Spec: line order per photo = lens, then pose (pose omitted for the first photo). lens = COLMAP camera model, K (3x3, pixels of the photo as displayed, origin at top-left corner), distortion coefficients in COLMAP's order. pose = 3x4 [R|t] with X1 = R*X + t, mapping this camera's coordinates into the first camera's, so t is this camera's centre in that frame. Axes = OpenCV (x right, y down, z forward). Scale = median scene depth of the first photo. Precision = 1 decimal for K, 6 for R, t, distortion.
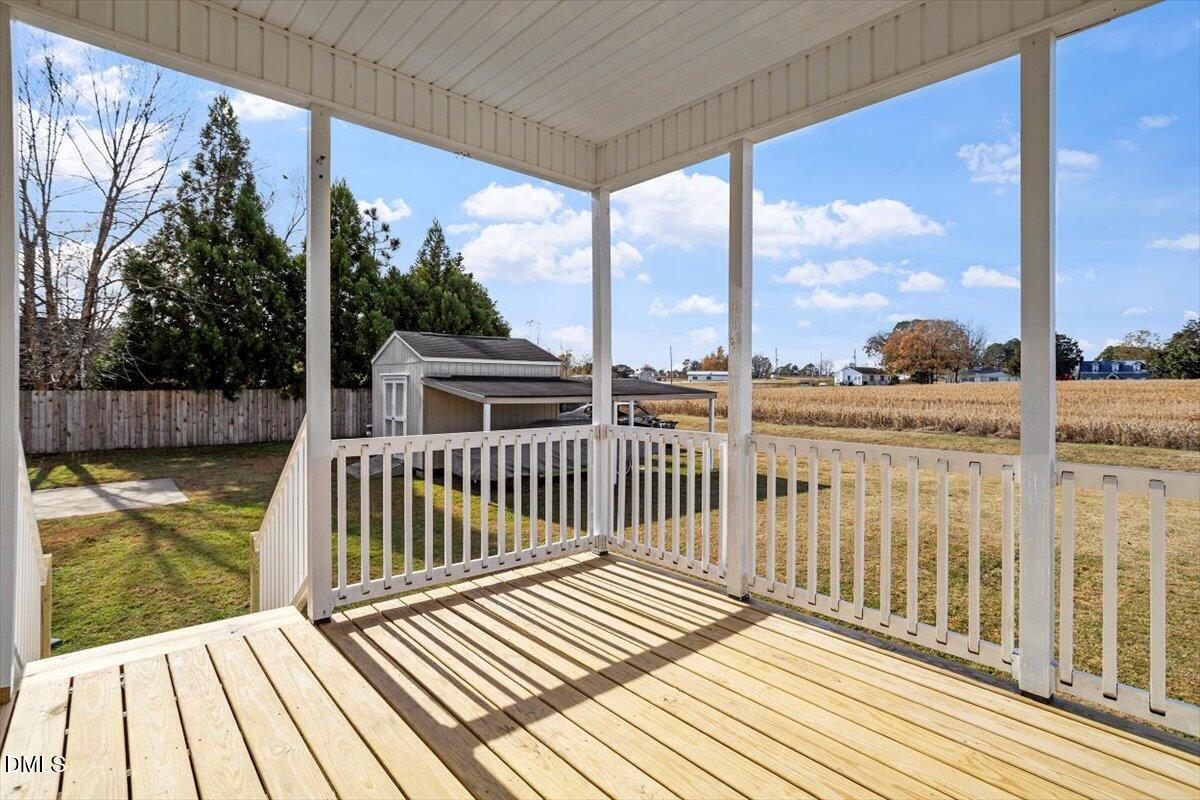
lens RADIAL K [[597.6, 0, 597.6], [0, 597.6, 381.9], [0, 0, 1]] dist [-0.001664, 0.000804]
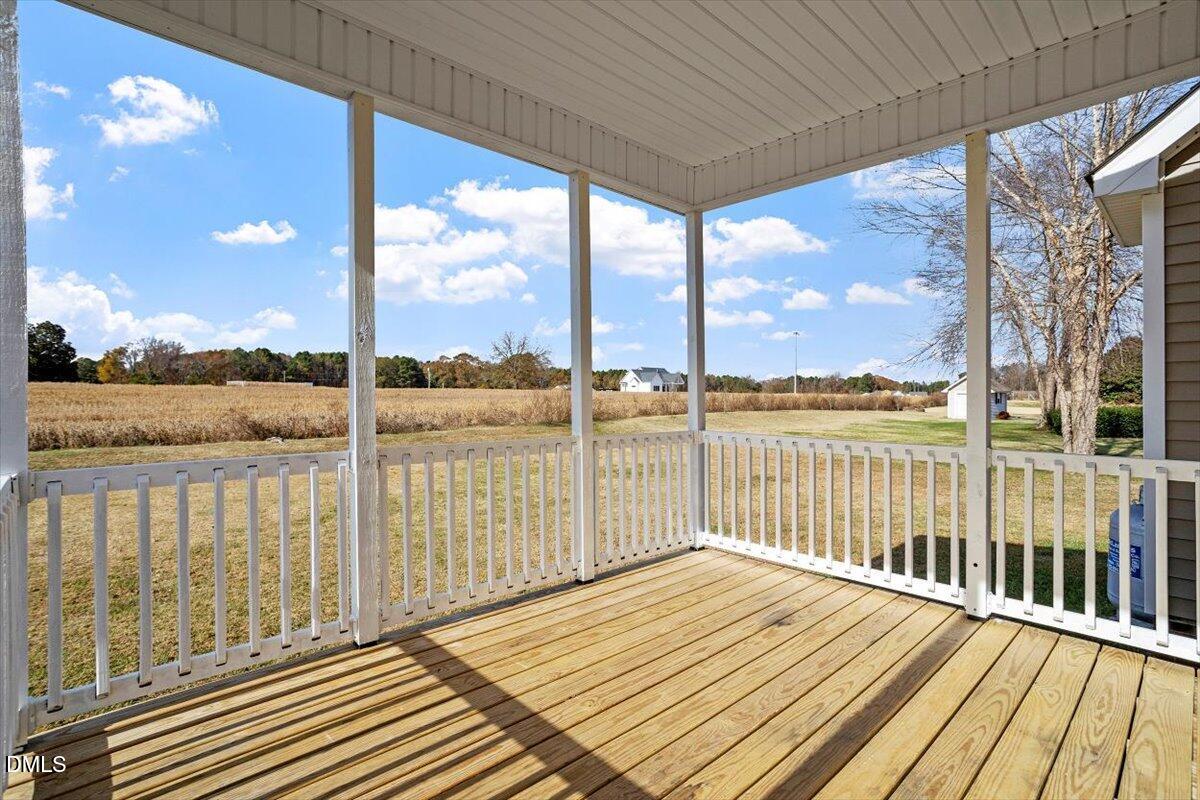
lens RADIAL K [[597.6, 0, 597.6], [0, 597.6, 381.9], [0, 0, 1]] dist [-0.001664, 0.000804]
pose [[-0.053984, 0.015788, 0.998417, -0.730228], [-0.012344, 0.999788, -0.016477, 0.006485], [-0.998466, -0.013214, -0.053778, 0.859591]]
